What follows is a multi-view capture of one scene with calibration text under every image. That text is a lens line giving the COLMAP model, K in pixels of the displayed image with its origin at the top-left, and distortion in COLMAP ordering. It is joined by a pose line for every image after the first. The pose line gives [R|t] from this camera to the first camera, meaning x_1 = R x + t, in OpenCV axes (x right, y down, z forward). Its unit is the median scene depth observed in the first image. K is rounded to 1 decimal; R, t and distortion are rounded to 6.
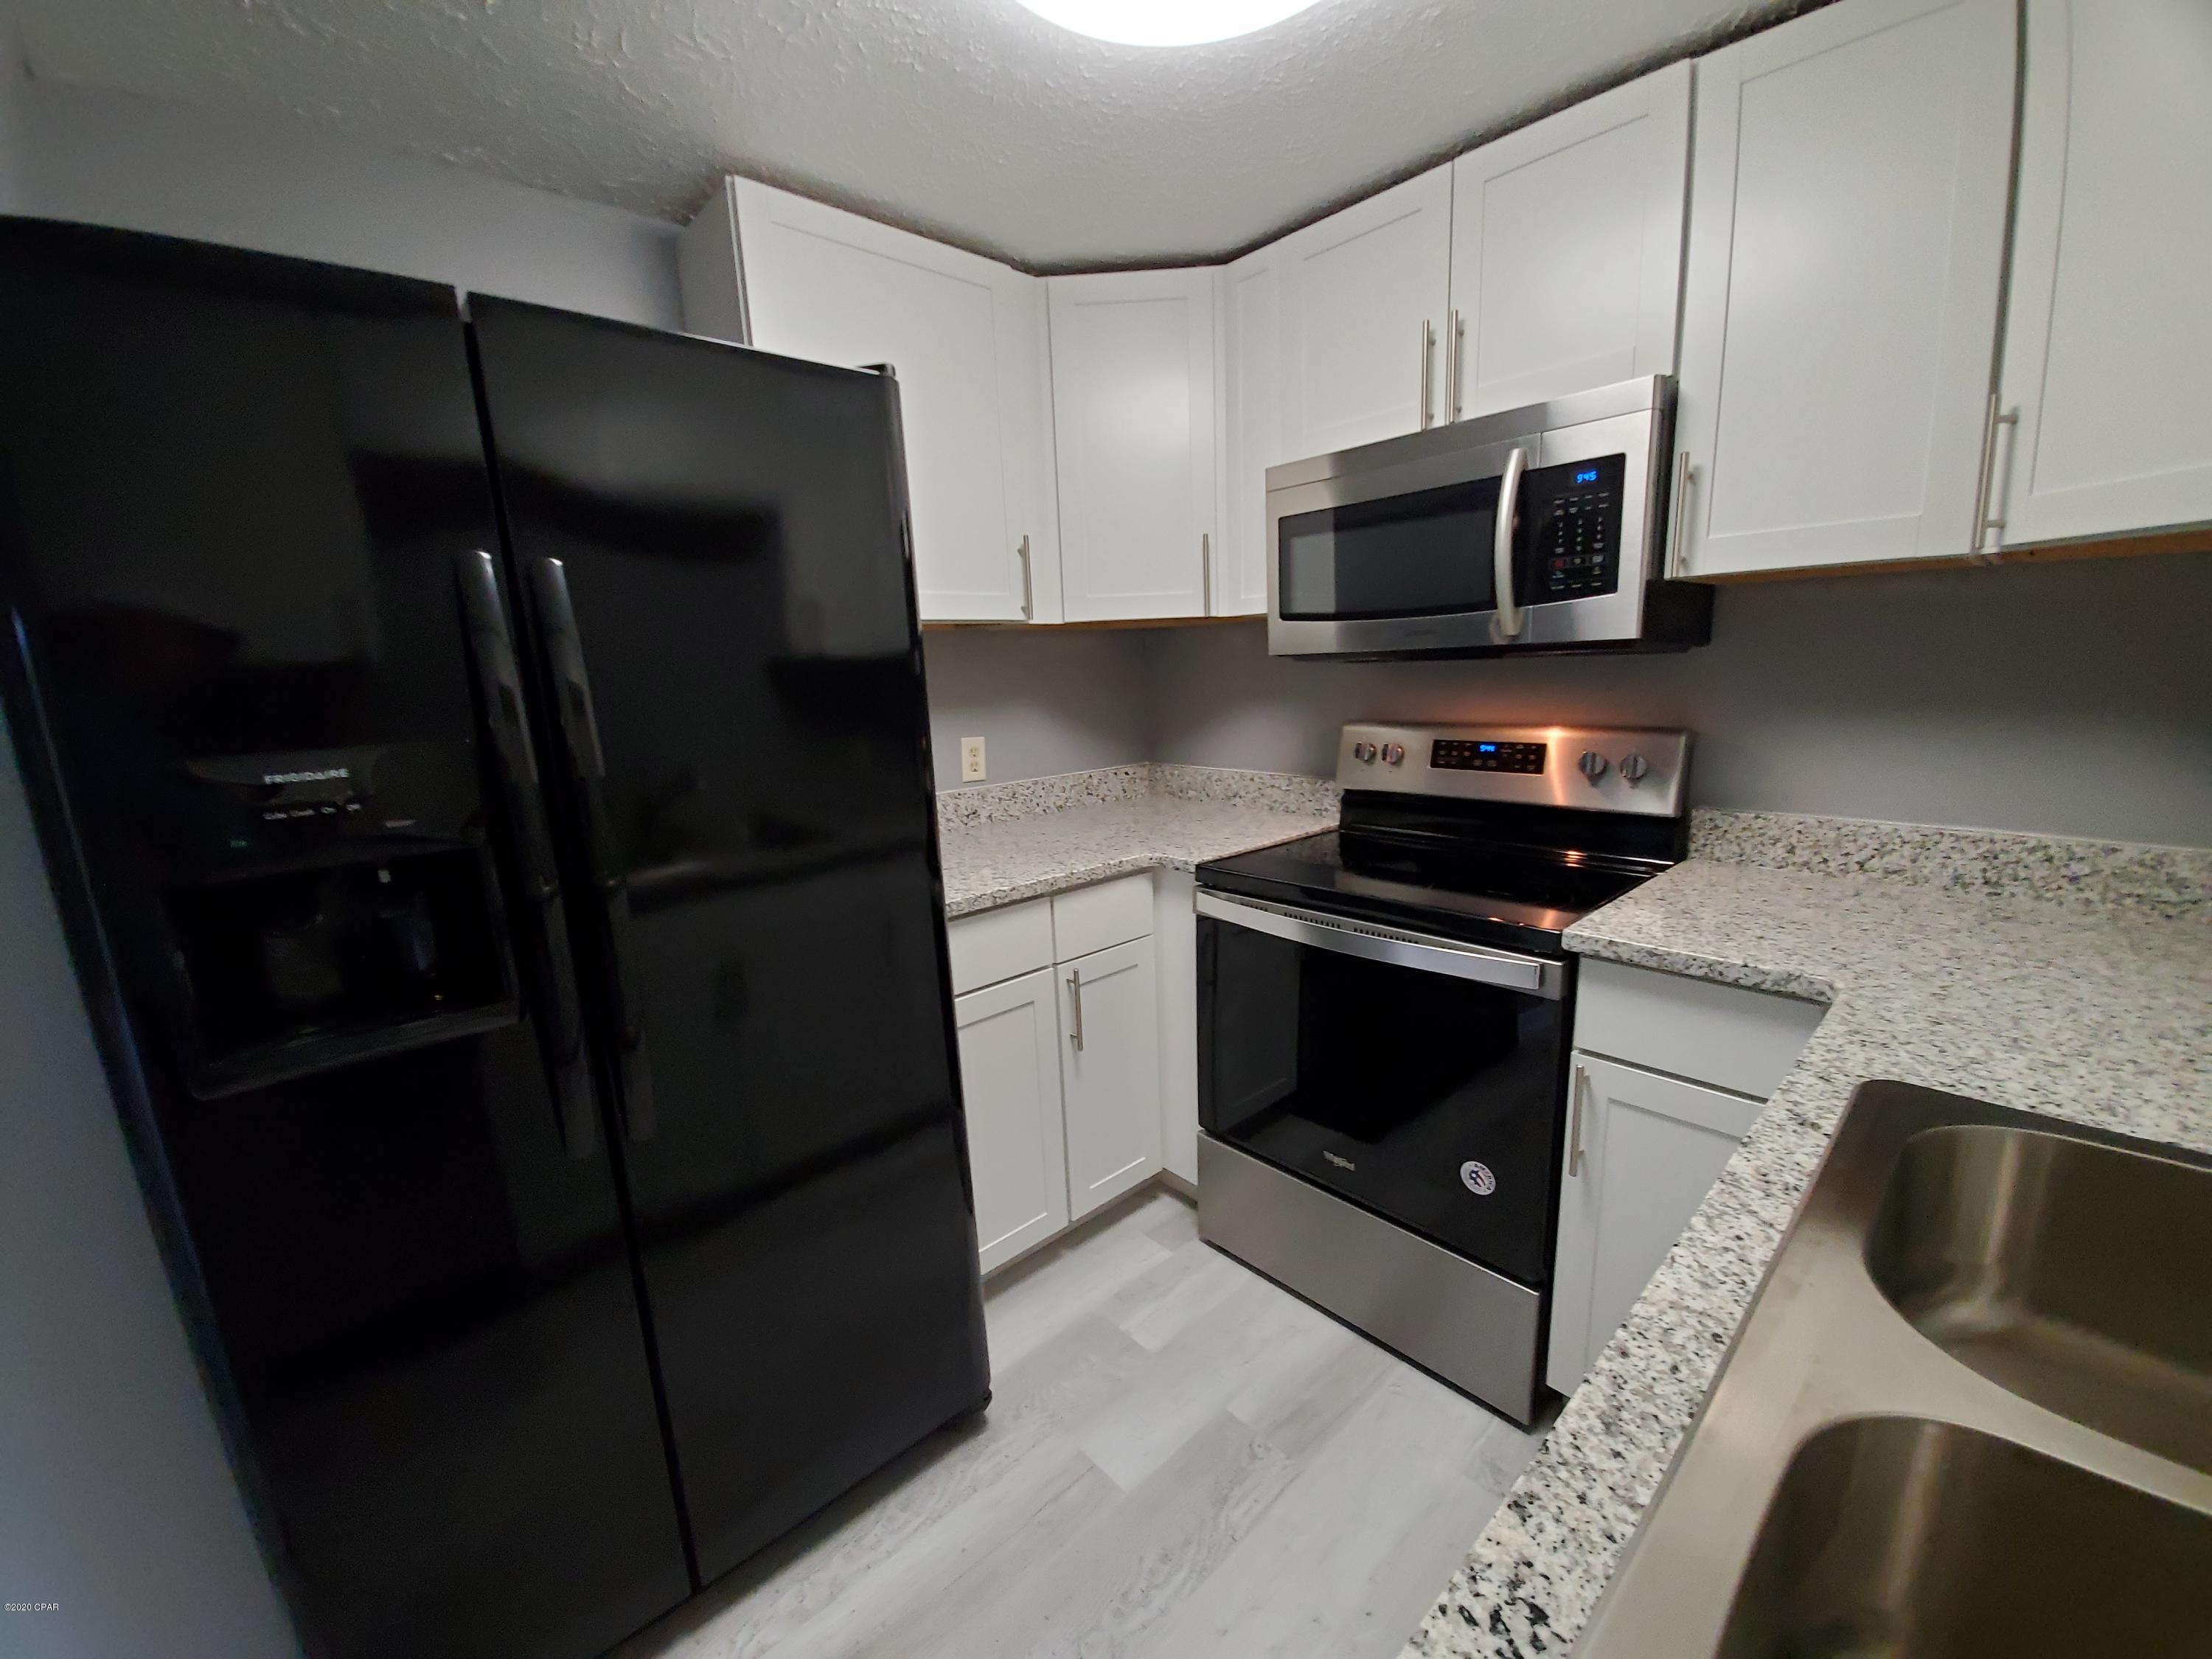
lens RADIAL K [[875.2, 0, 1109.3], [0, 875.2, 846.9], [0, 0, 1]] dist [0.001287, -0.000246]
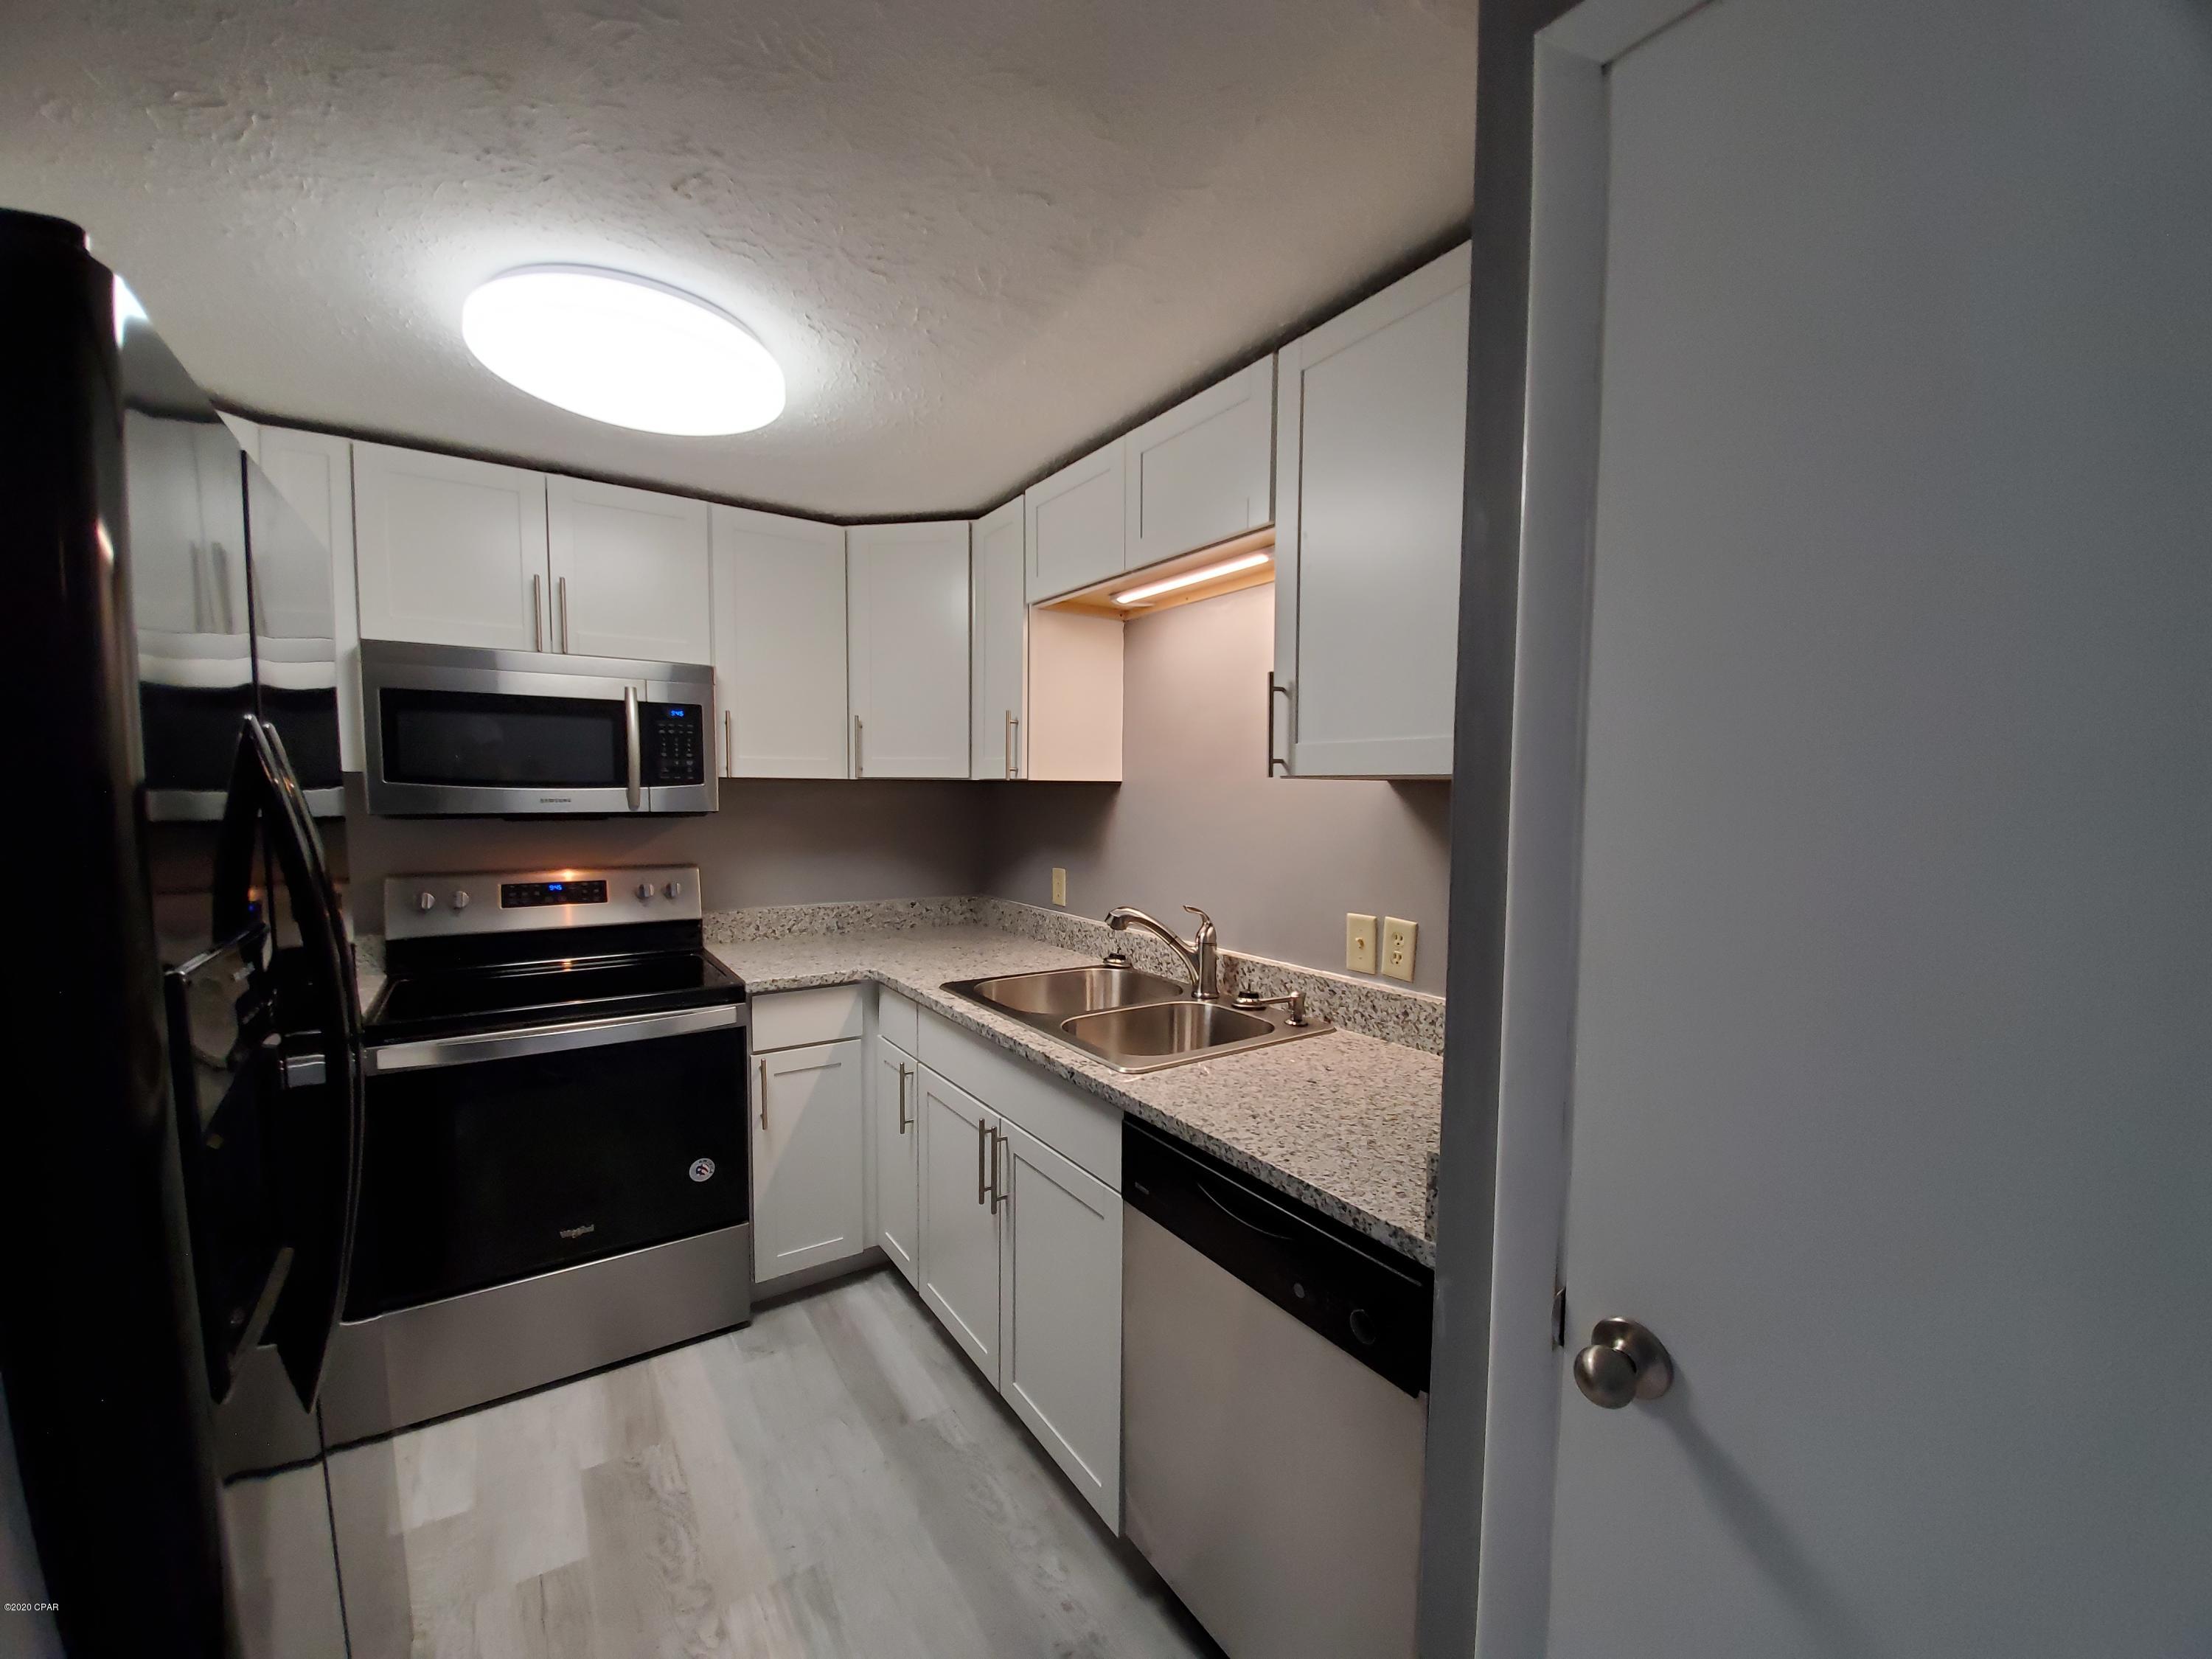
lens RADIAL K [[875.2, 0, 1109.3], [0, 875.2, 846.9], [0, 0, 1]] dist [0.001287, -0.000246]
pose [[0.139179, -0.023597, 0.989986, -0.957474], [0.185278, 0.982683, -0.002625, -0.024009], [-0.972780, 0.183788, 0.141141, 0.031432]]
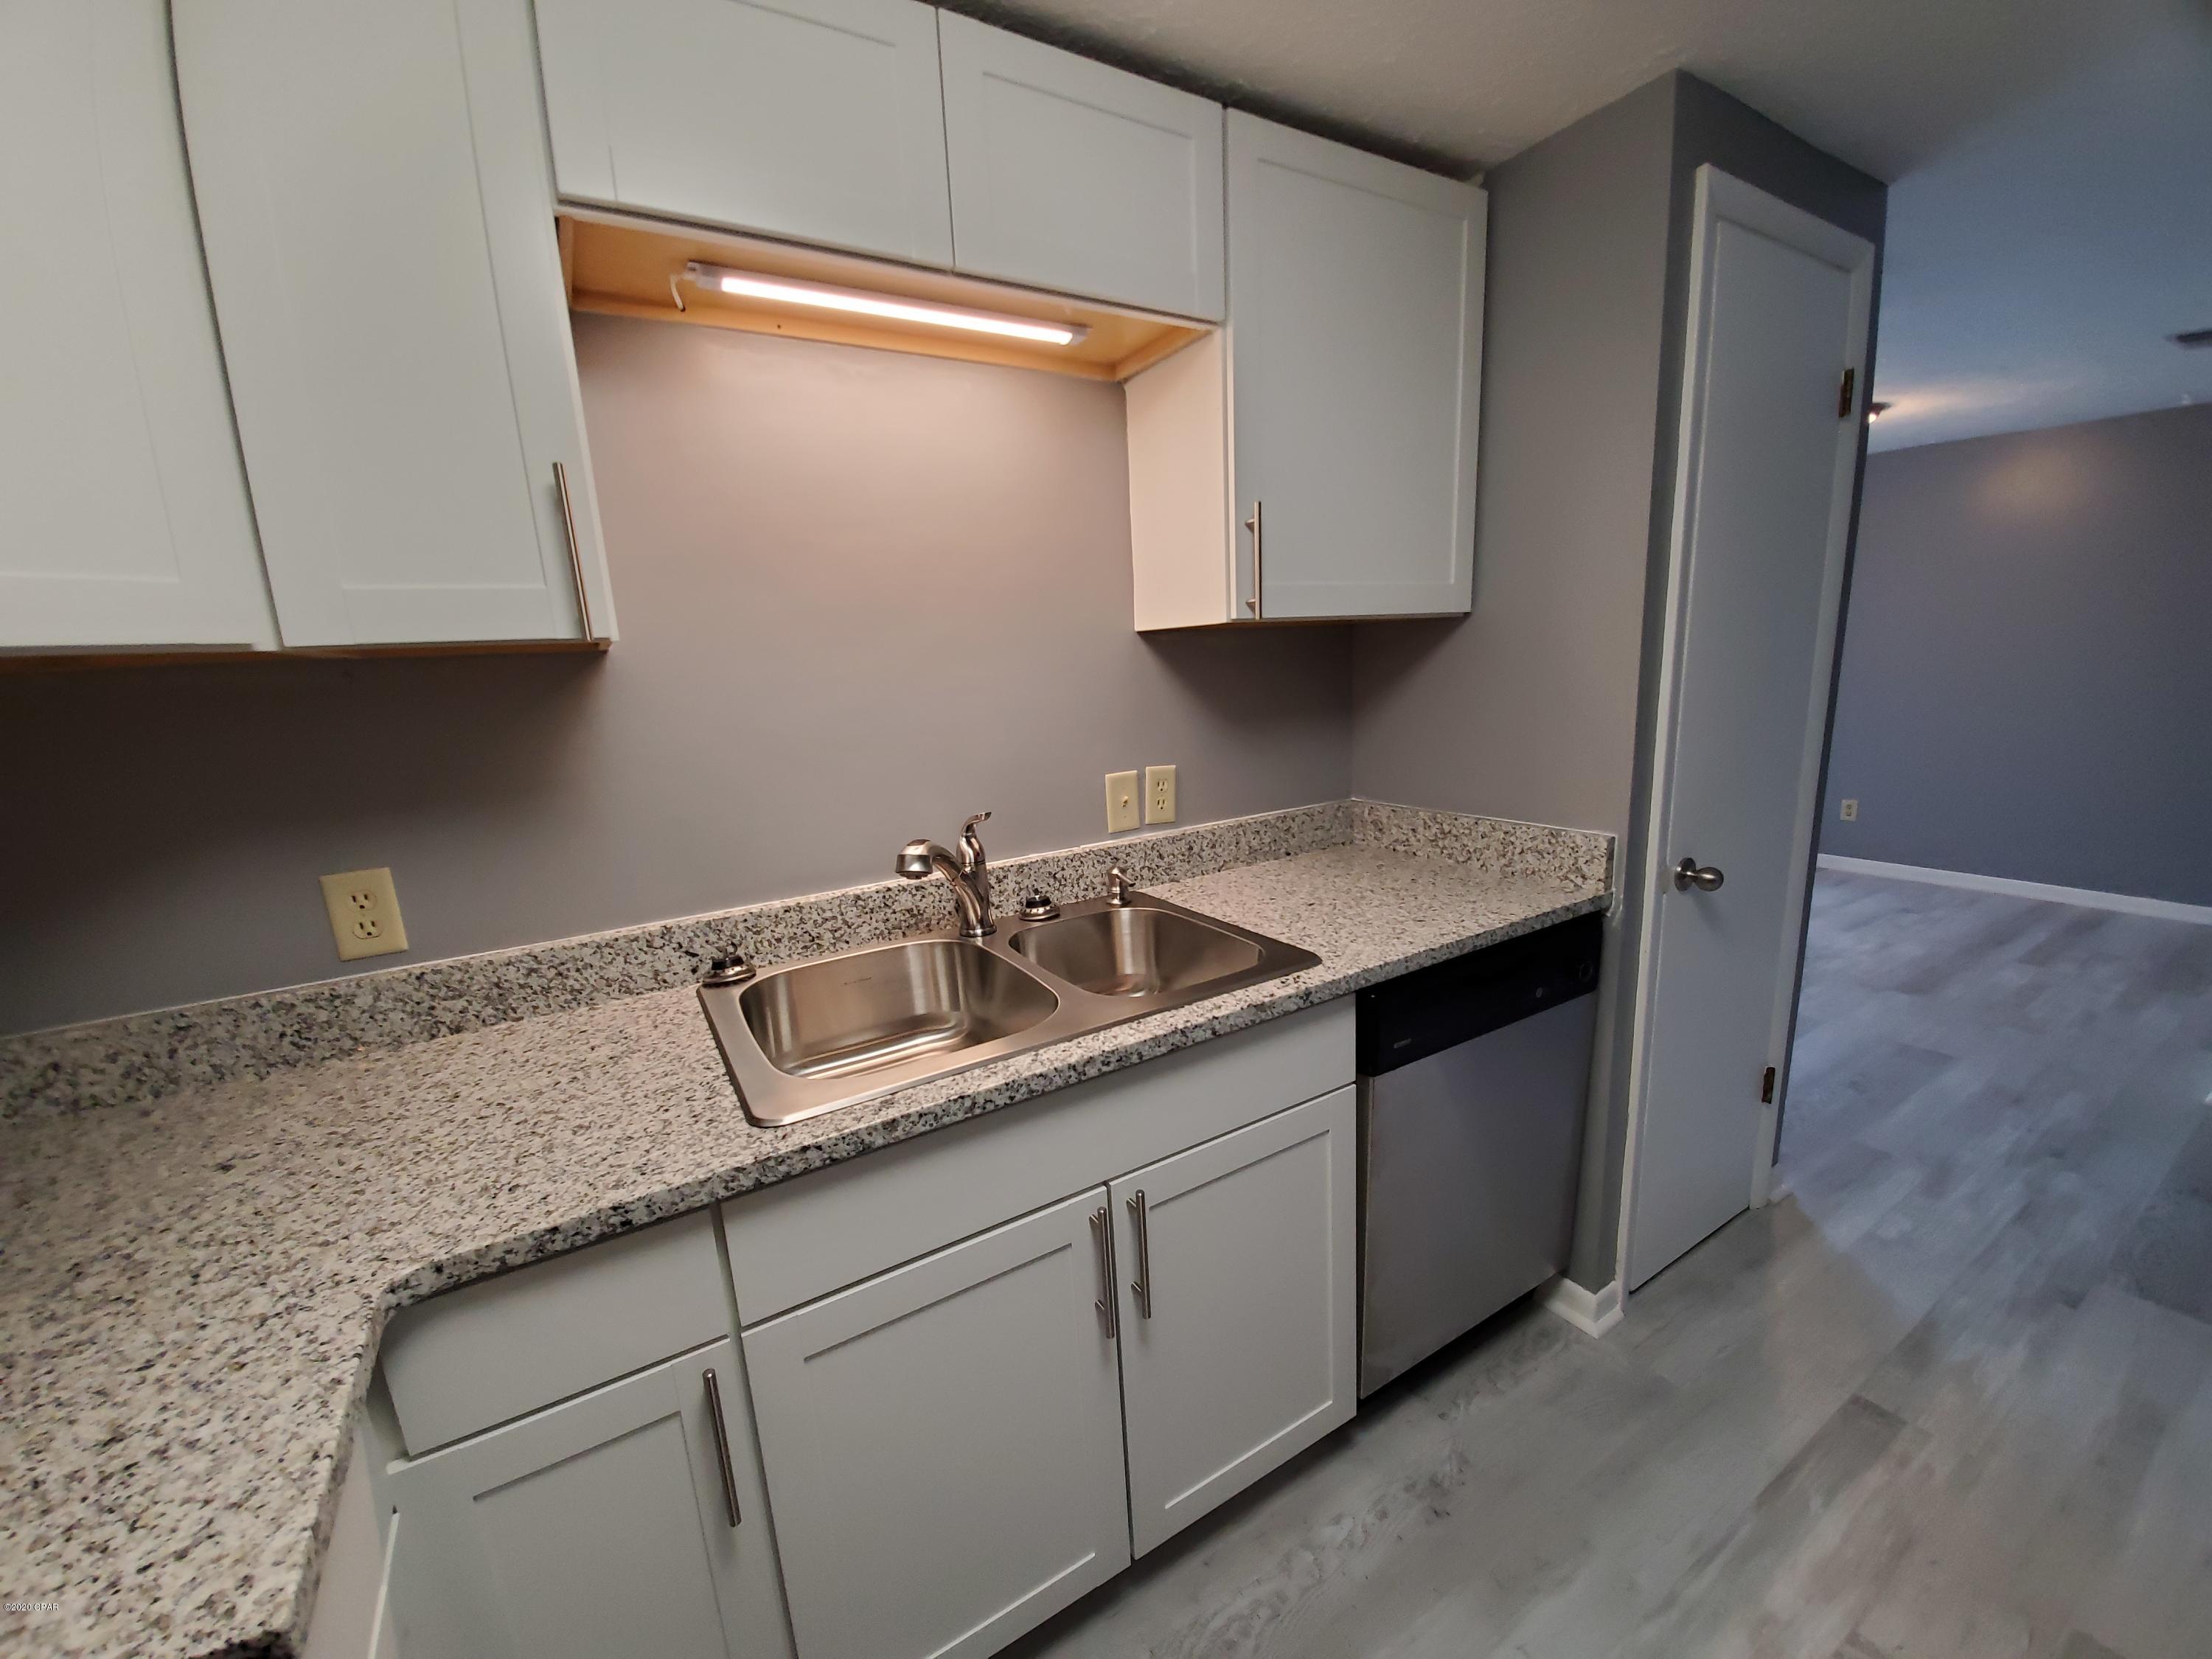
lens RADIAL K [[875.2, 0, 1109.3], [0, 875.2, 846.9], [0, 0, 1]] dist [0.001287, -0.000246]
pose [[-0.976322, 0.046359, 0.211299, 0.106451], [0.127481, 0.912440, 0.388847, -0.249983], [-0.174771, 0.406576, -0.896745, 1.025467]]
